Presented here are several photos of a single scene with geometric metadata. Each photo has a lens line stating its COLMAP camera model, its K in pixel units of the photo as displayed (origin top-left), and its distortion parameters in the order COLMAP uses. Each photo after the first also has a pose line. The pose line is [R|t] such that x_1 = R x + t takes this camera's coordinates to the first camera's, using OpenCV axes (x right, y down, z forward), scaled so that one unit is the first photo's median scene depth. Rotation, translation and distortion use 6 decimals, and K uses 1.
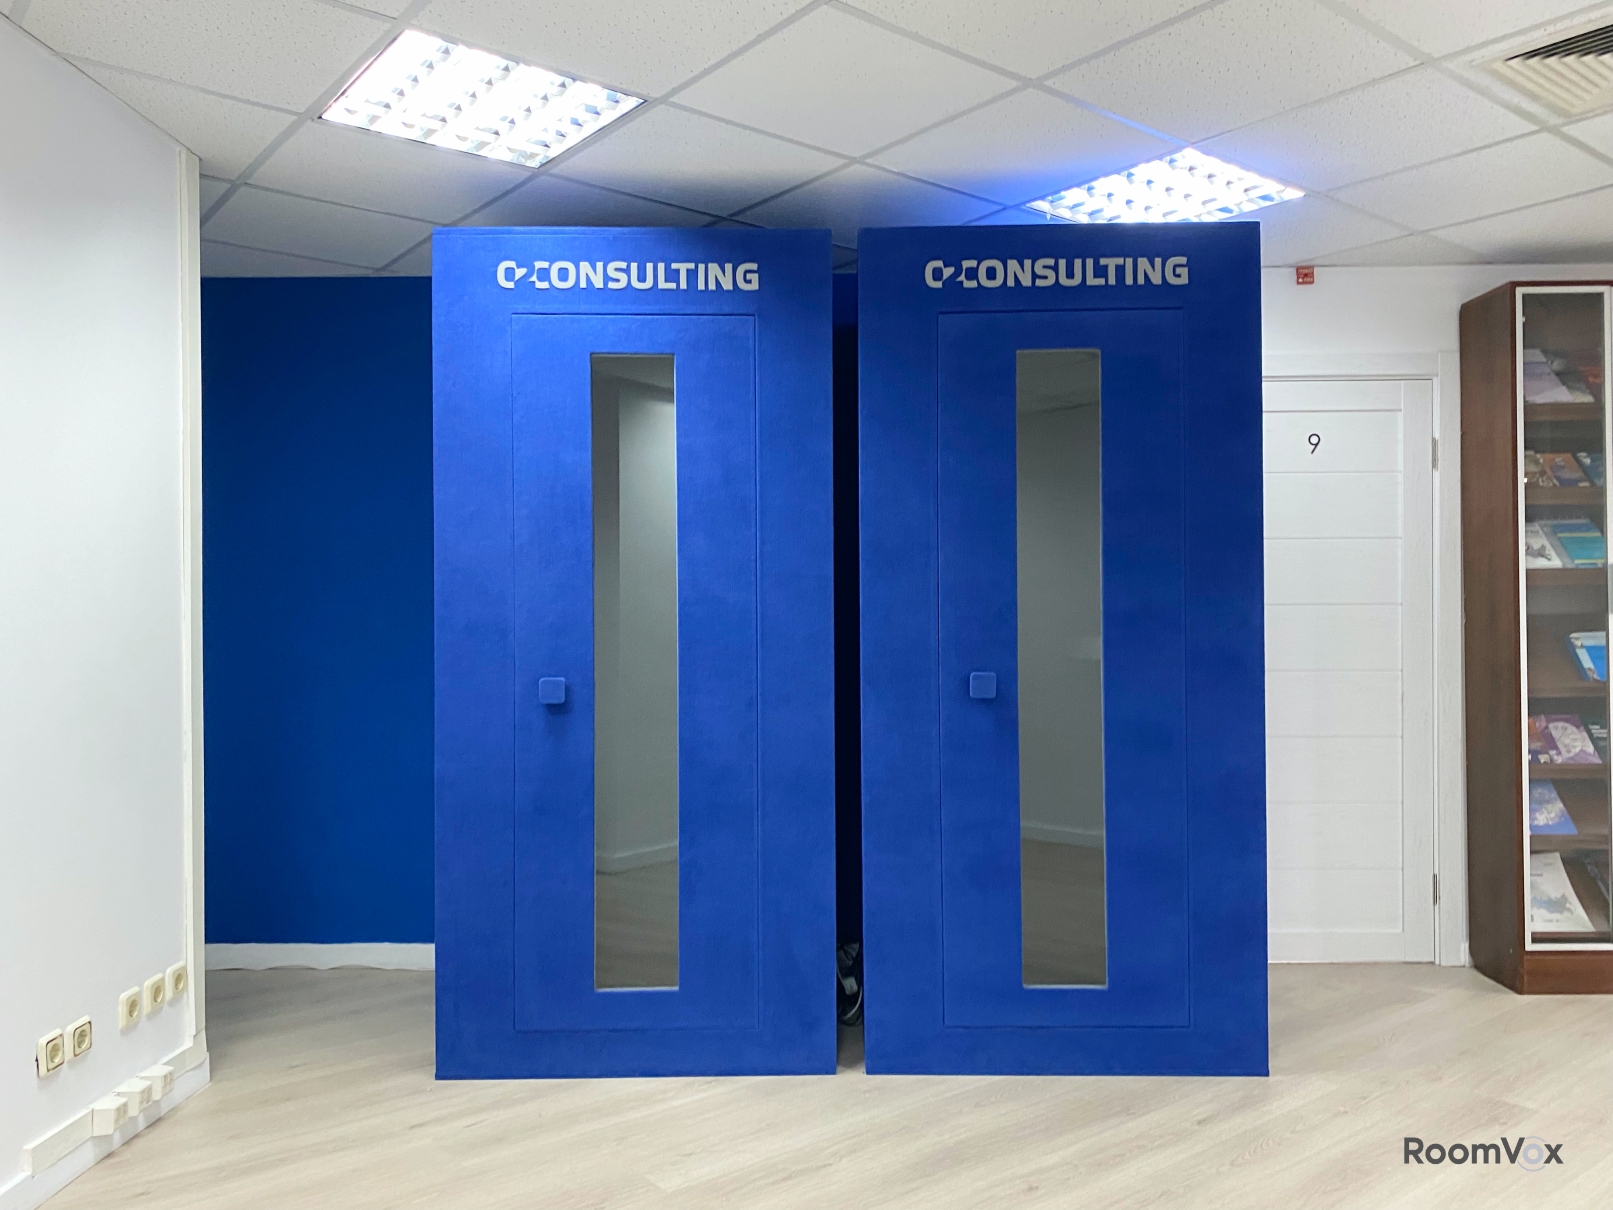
lens RADIAL K [[1247.0, 0, 816.2], [0, 1247.0, 617.7], [0, 0, 1]] dist [0.027759, -0.019604]
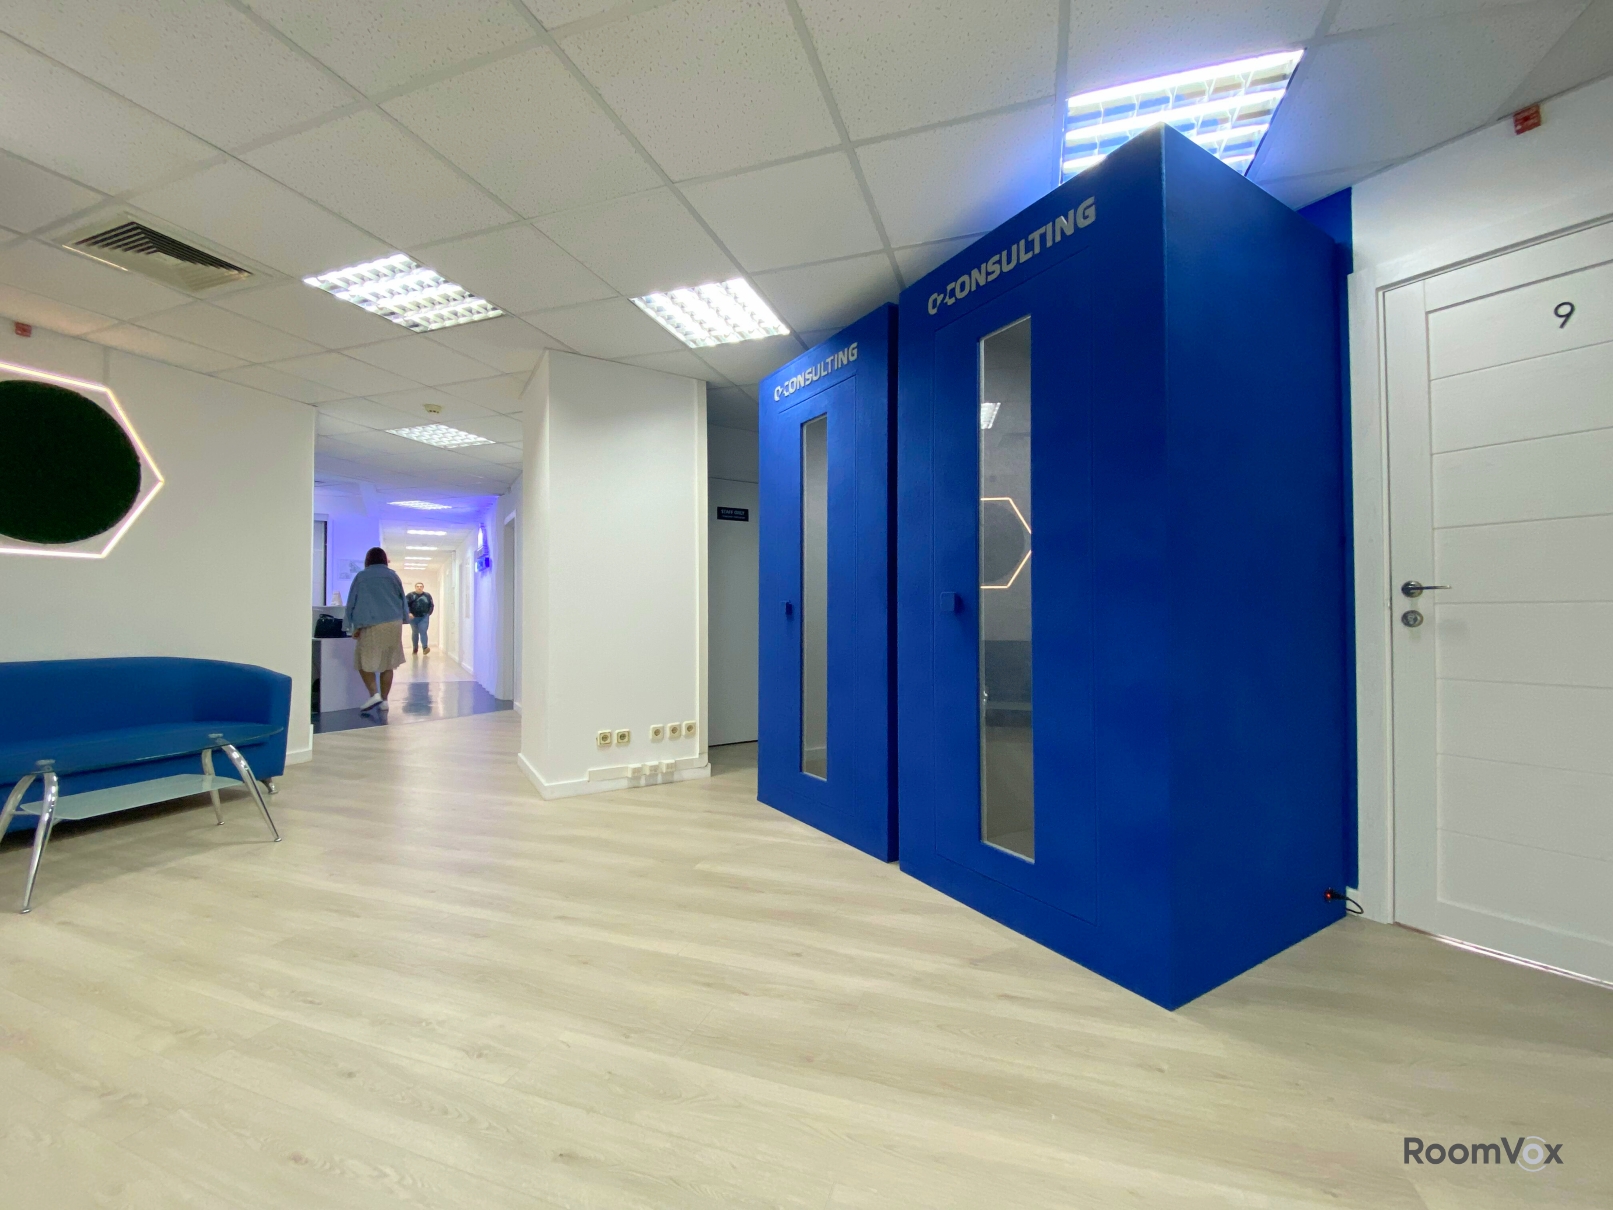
lens RADIAL K [[647.0, 0, 808.1], [0, 647.0, 609.0], [0, 0, 1]] dist [-0.017006, -0.002544]
pose [[0.538807, -0.005701, -0.842410, 0.618544], [-0.000920, 0.999973, -0.007355, 0.066403], [0.842429, 0.004738, 0.538786, 0.503677]]
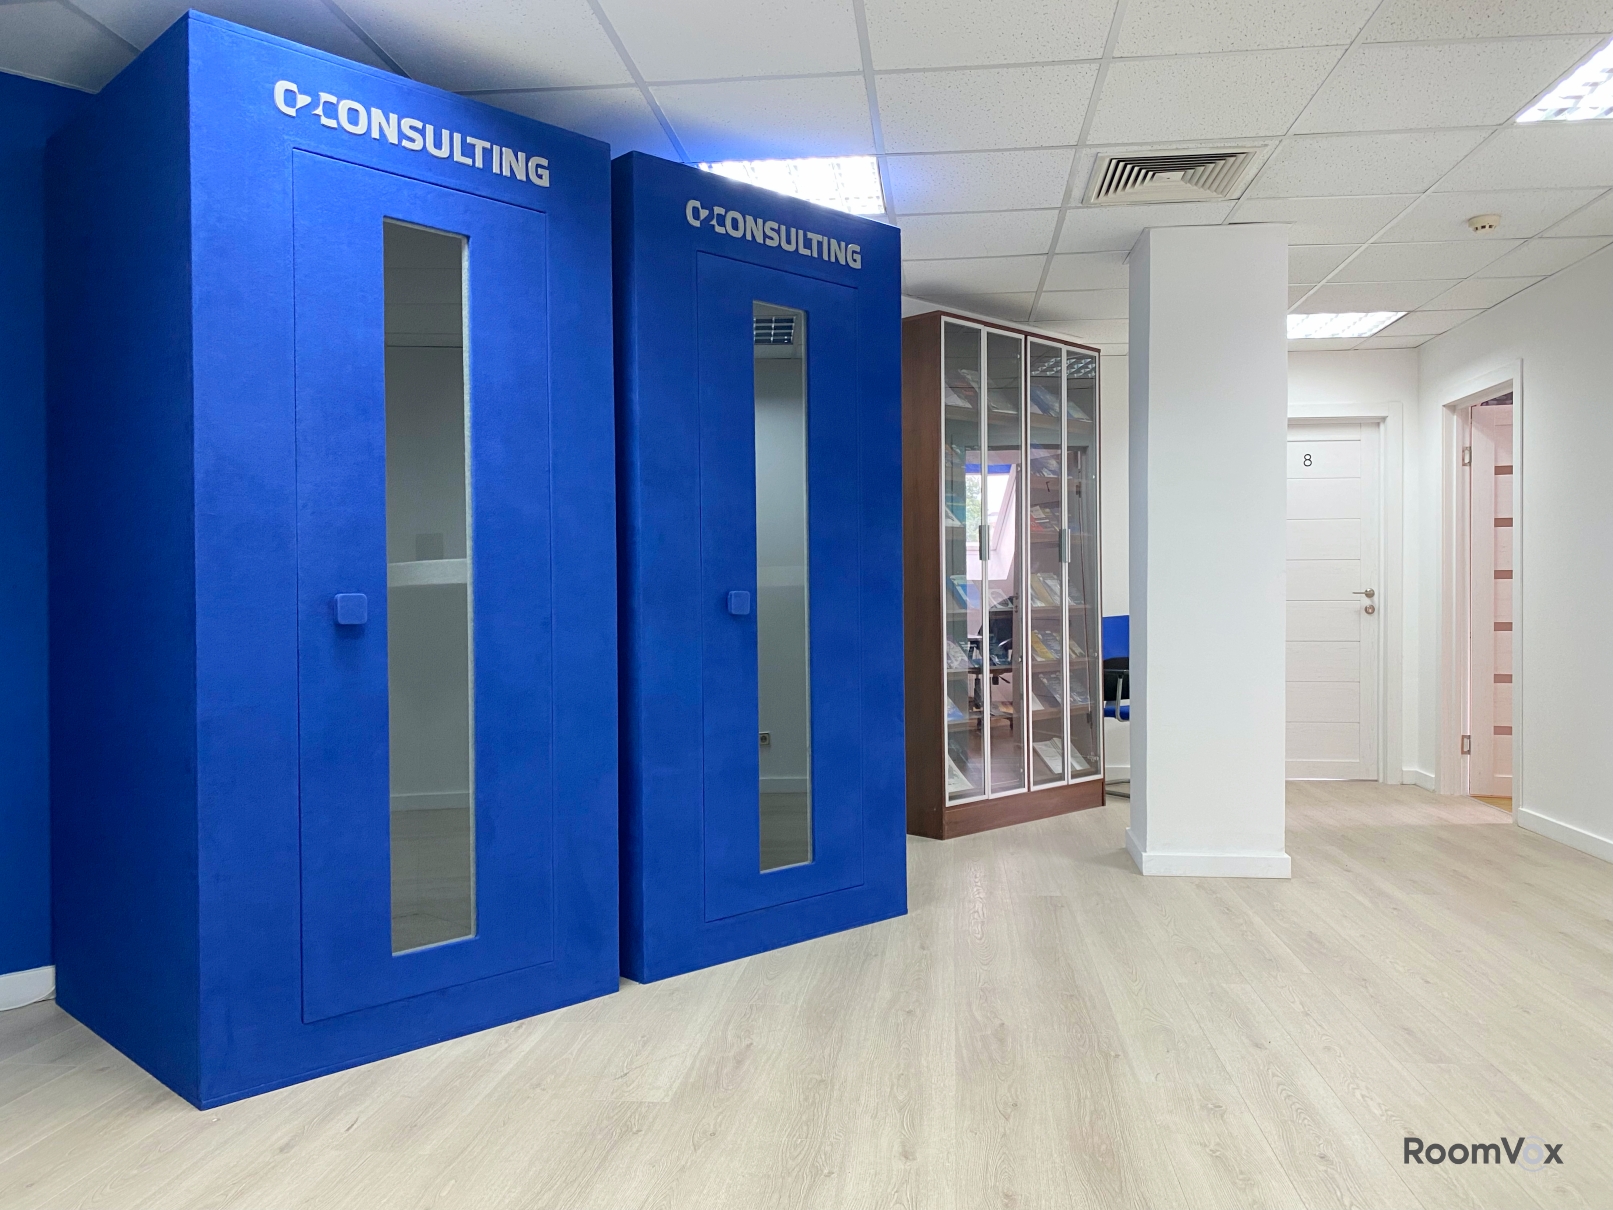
lens RADIAL K [[1247.0, 0, 813.8], [0, 1247.0, 608.0], [0, 0, 1]] dist [0.027759, -0.019604]
pose [[0.709255, -0.002831, 0.704946, -0.579757], [0.001813, 0.999996, 0.002192, 0.056185], [-0.704950, -0.000276, 0.709257, 0.180329]]
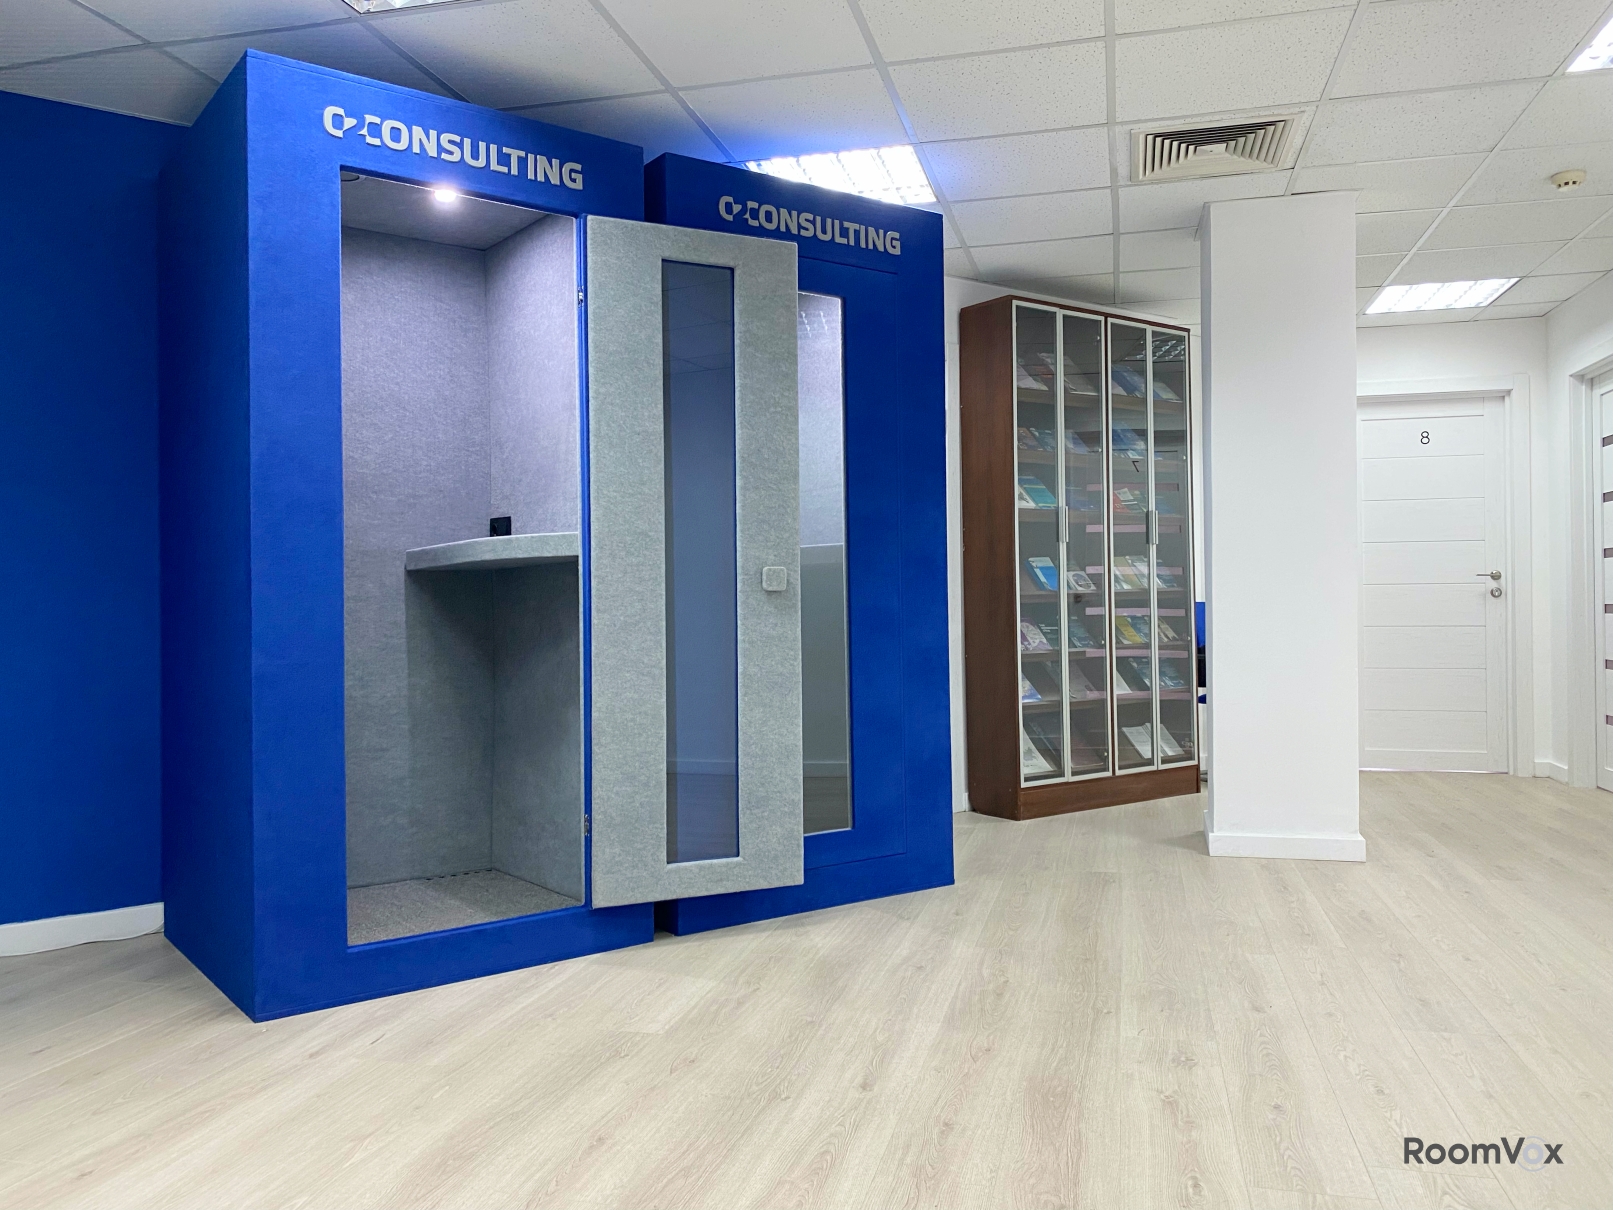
lens RADIAL K [[1247.0, 0, 805.6], [0, 1247.0, 590.8], [0, 0, 1]] dist [0.027759, -0.019604]
pose [[0.800801, 0.002856, 0.598924, -0.518120], [0.007005, 0.999876, -0.014133, 0.083435], [-0.598890, 0.015513, 0.800681, 0.068617]]
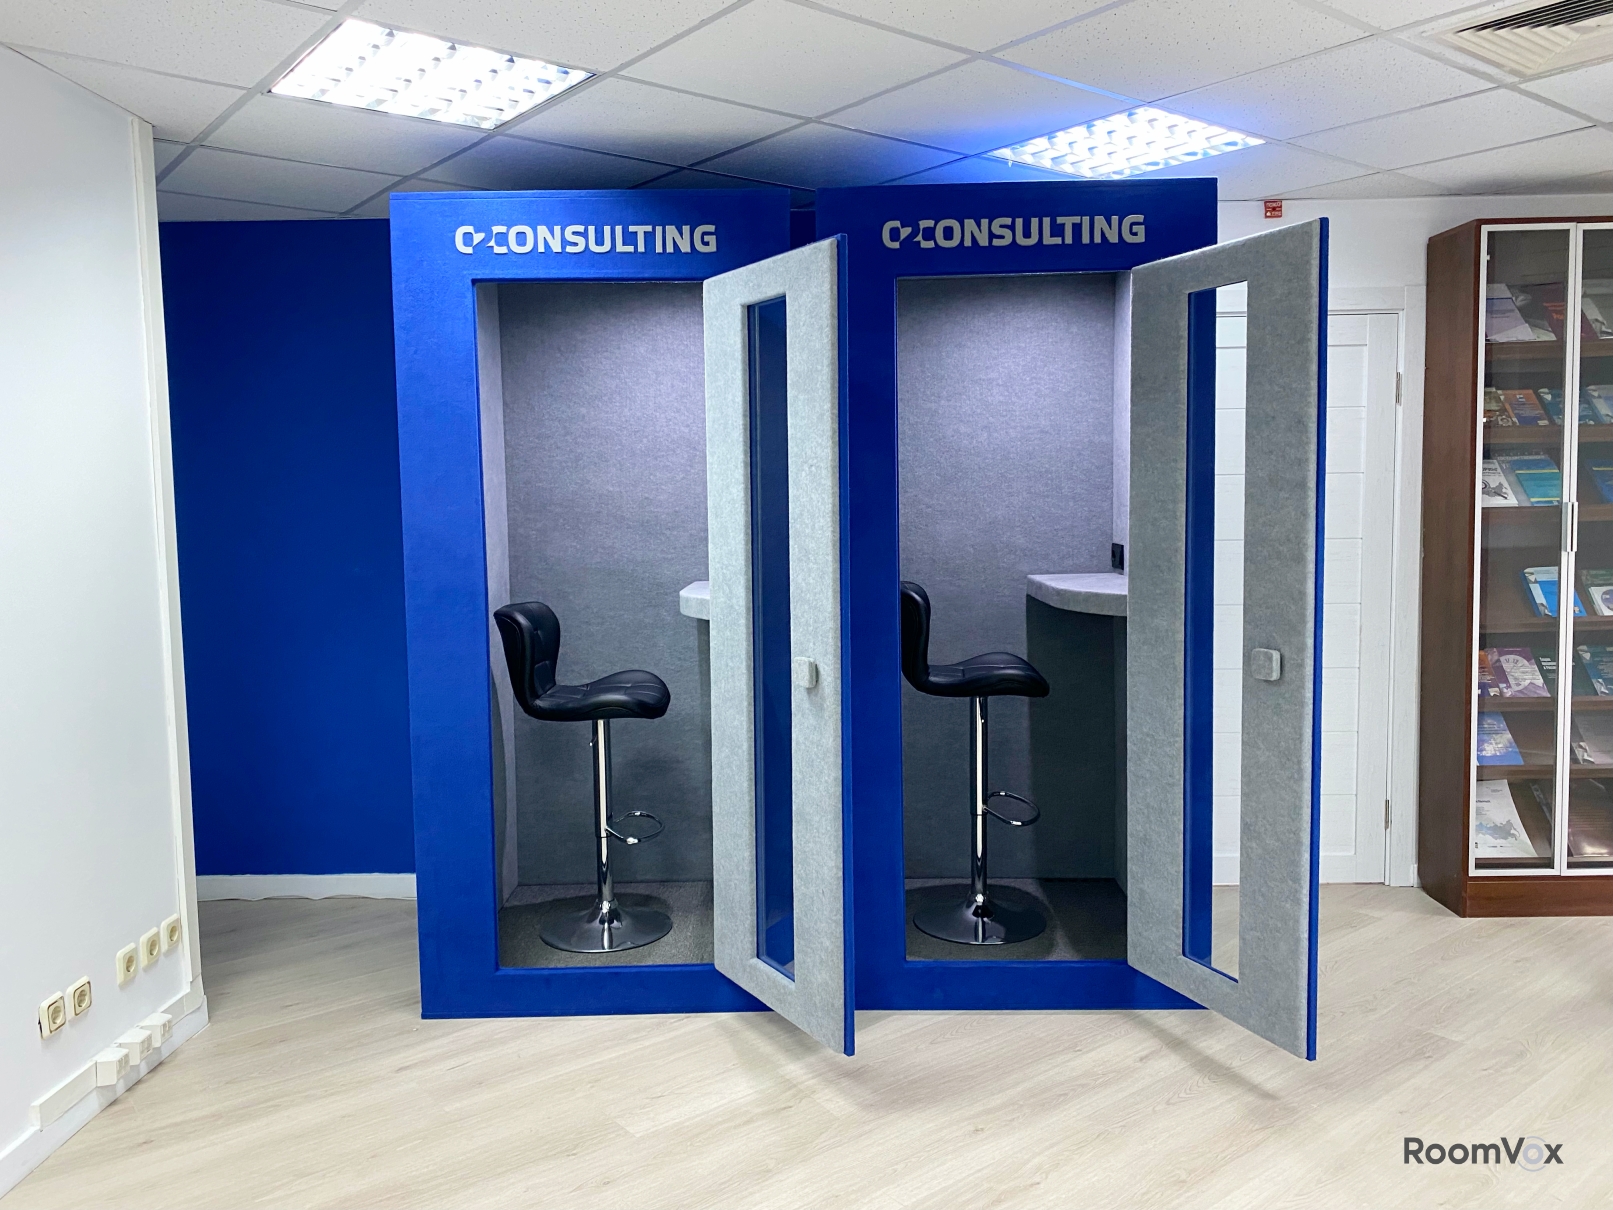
lens RADIAL K [[1247.0, 0, 810.3], [0, 1247.0, 589.5], [0, 0, 1]] dist [0.027759, -0.019604]
pose [[0.999948, -0.009780, -0.003034, 0.029723], [0.009992, 0.996723, 0.080265, -0.072489], [0.002239, -0.080291, 0.996769, -0.021424]]
